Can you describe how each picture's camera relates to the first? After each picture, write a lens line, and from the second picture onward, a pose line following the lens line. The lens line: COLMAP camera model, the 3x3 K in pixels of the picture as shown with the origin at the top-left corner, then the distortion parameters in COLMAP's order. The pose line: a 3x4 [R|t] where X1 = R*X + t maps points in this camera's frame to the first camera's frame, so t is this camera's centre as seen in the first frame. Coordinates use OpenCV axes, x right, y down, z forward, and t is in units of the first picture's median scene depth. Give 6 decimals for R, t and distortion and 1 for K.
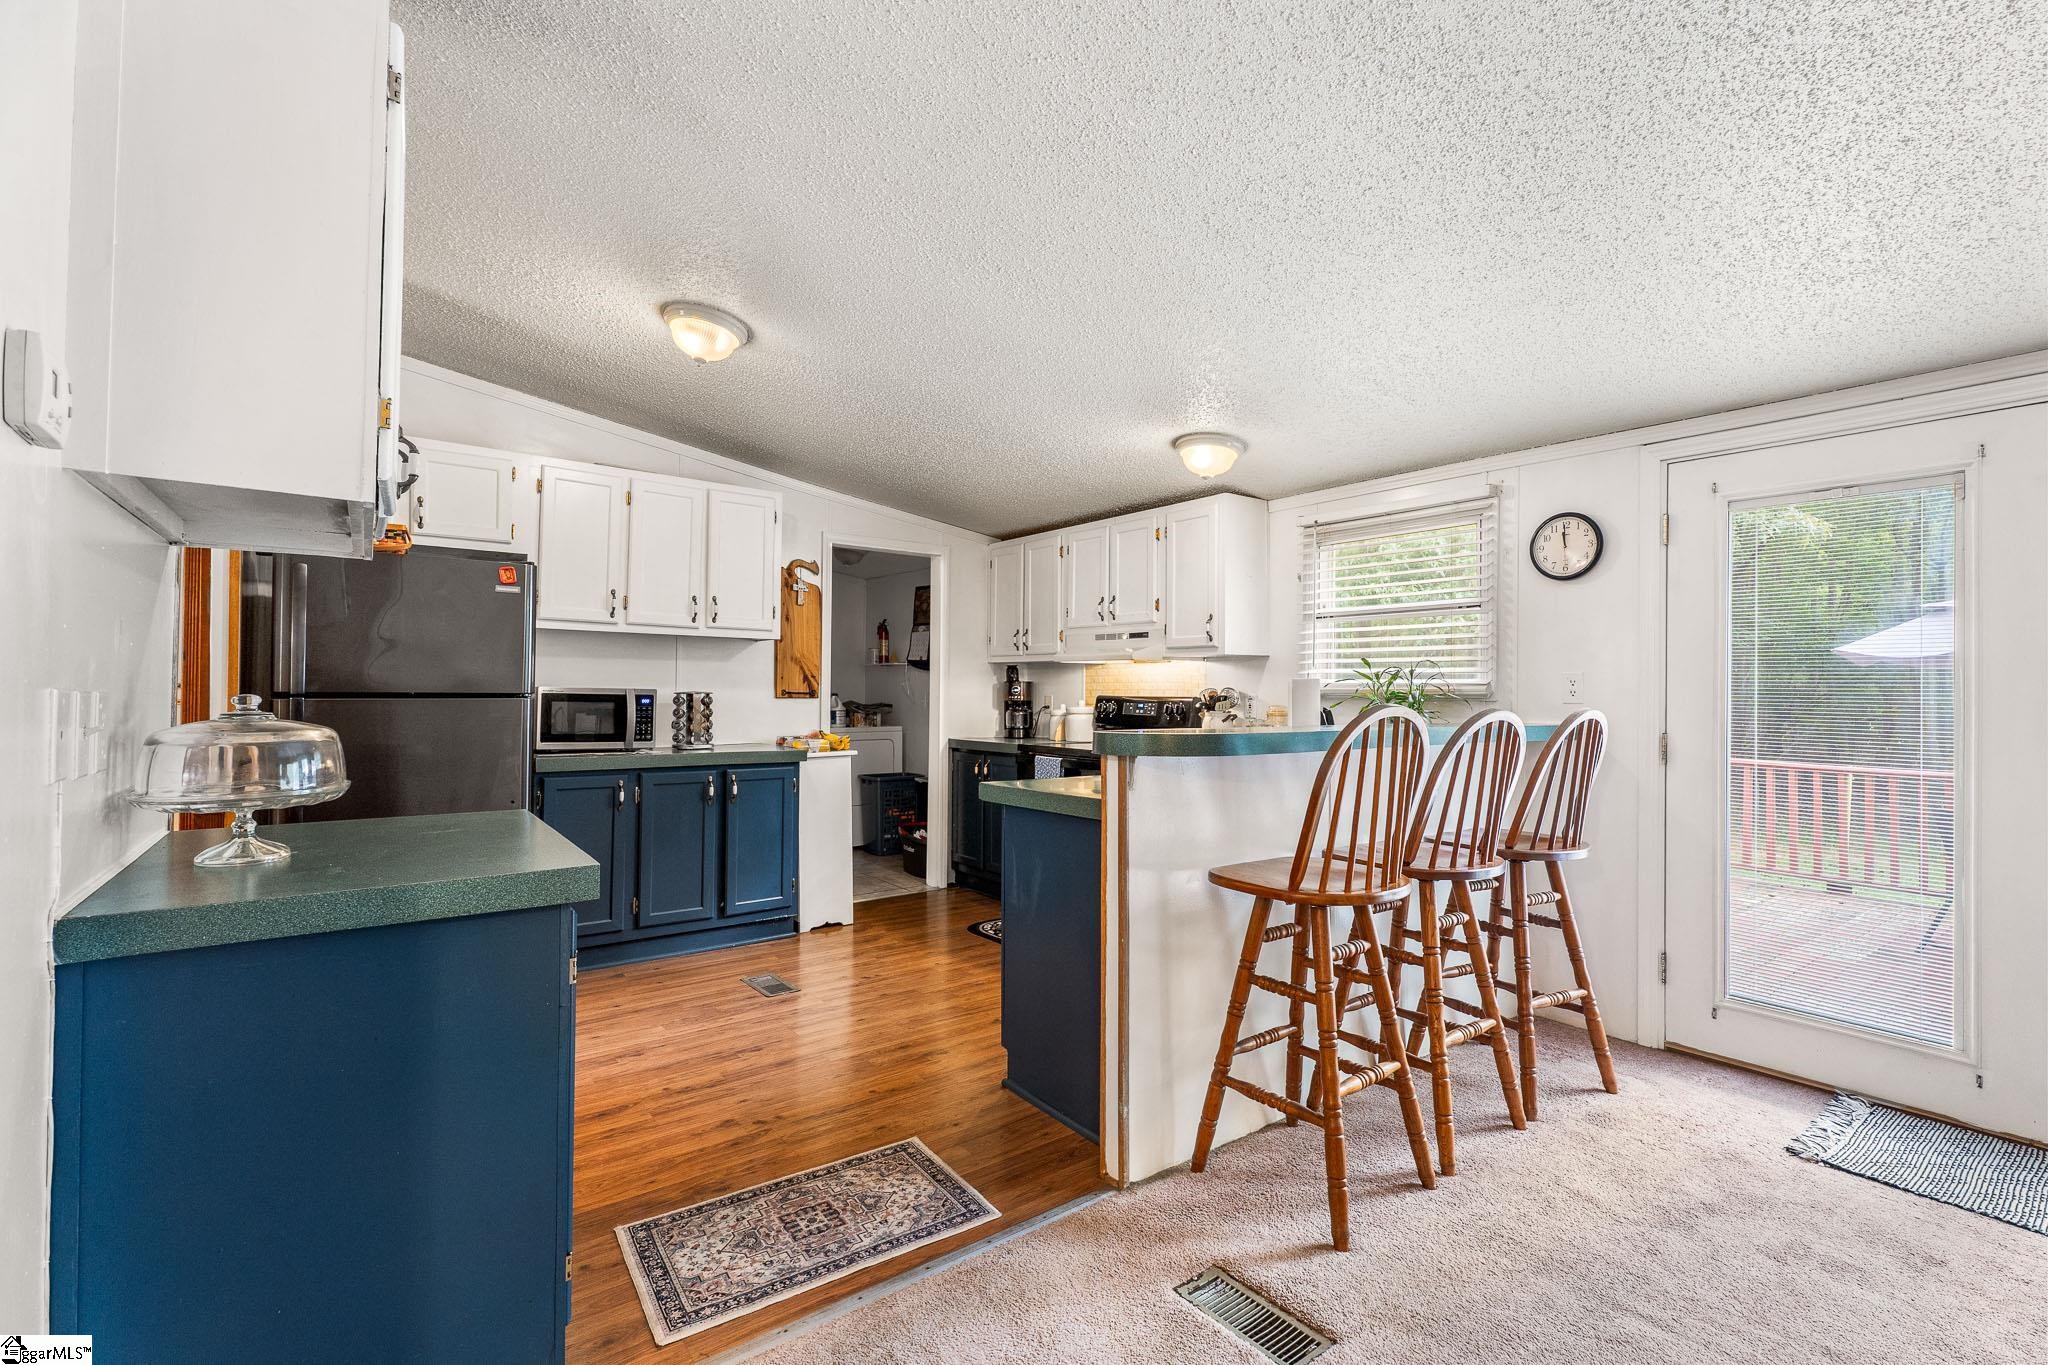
lens RADIAL K [[912.9, 0, 1043.2], [0, 912.9, 681.4], [0, 0, 1]] dist [0.003406, -0.001954]
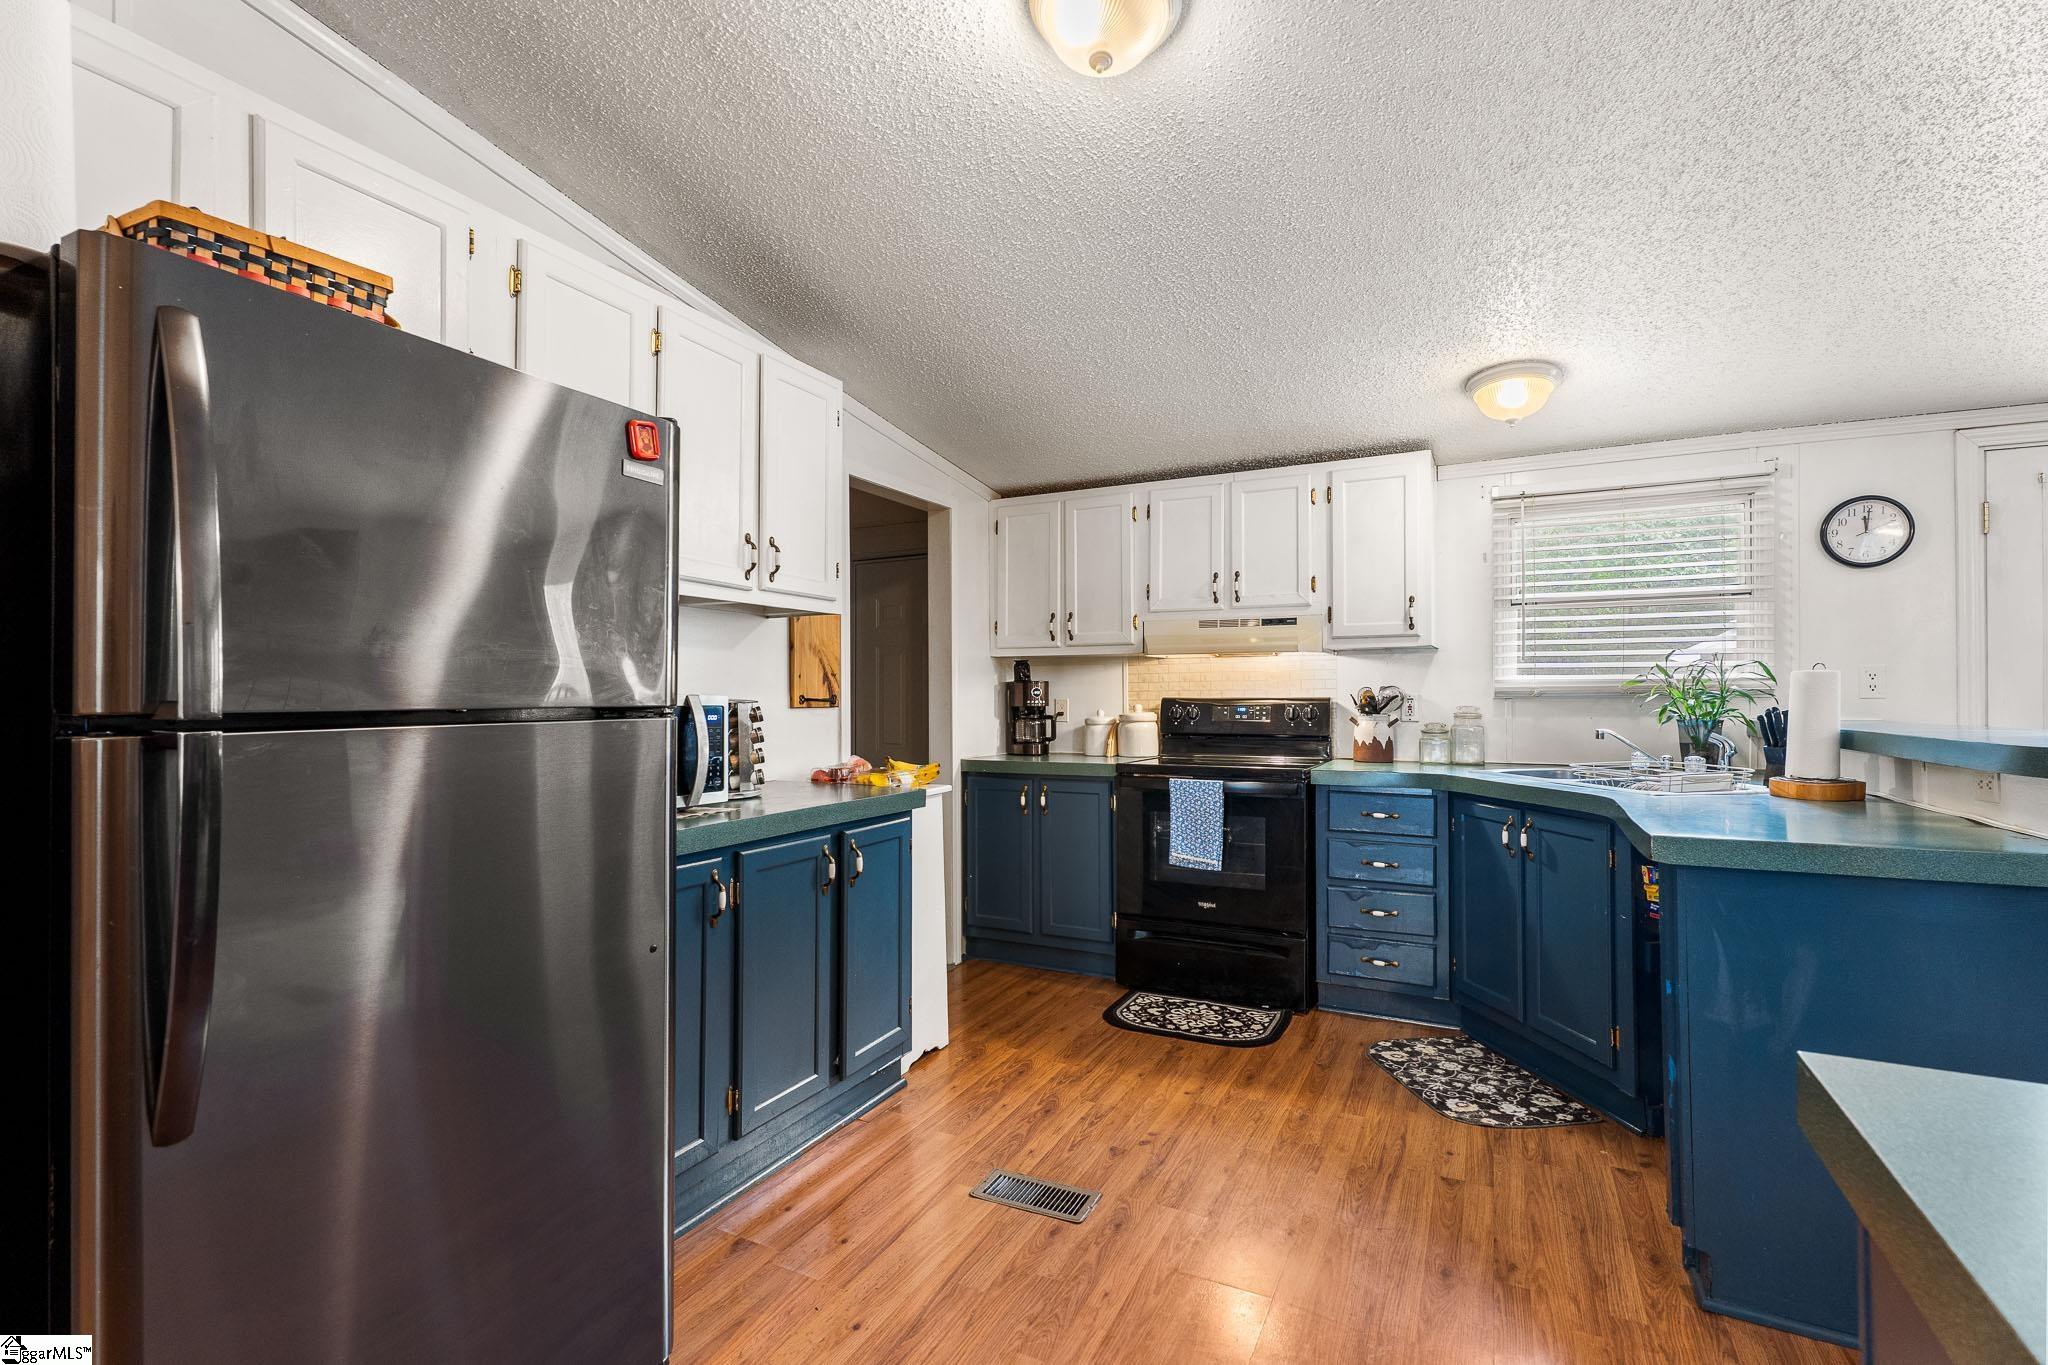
lens RADIAL K [[912.9, 0, 1038.1], [0, 912.9, 684.3], [0, 0, 1]] dist [0.003406, -0.001954]
pose [[0.902942, -0.006565, 0.429713, -0.485693], [0.006267, 0.999978, 0.002107, 0.001683], [-0.429718, 0.000790, 0.902963, 0.414058]]
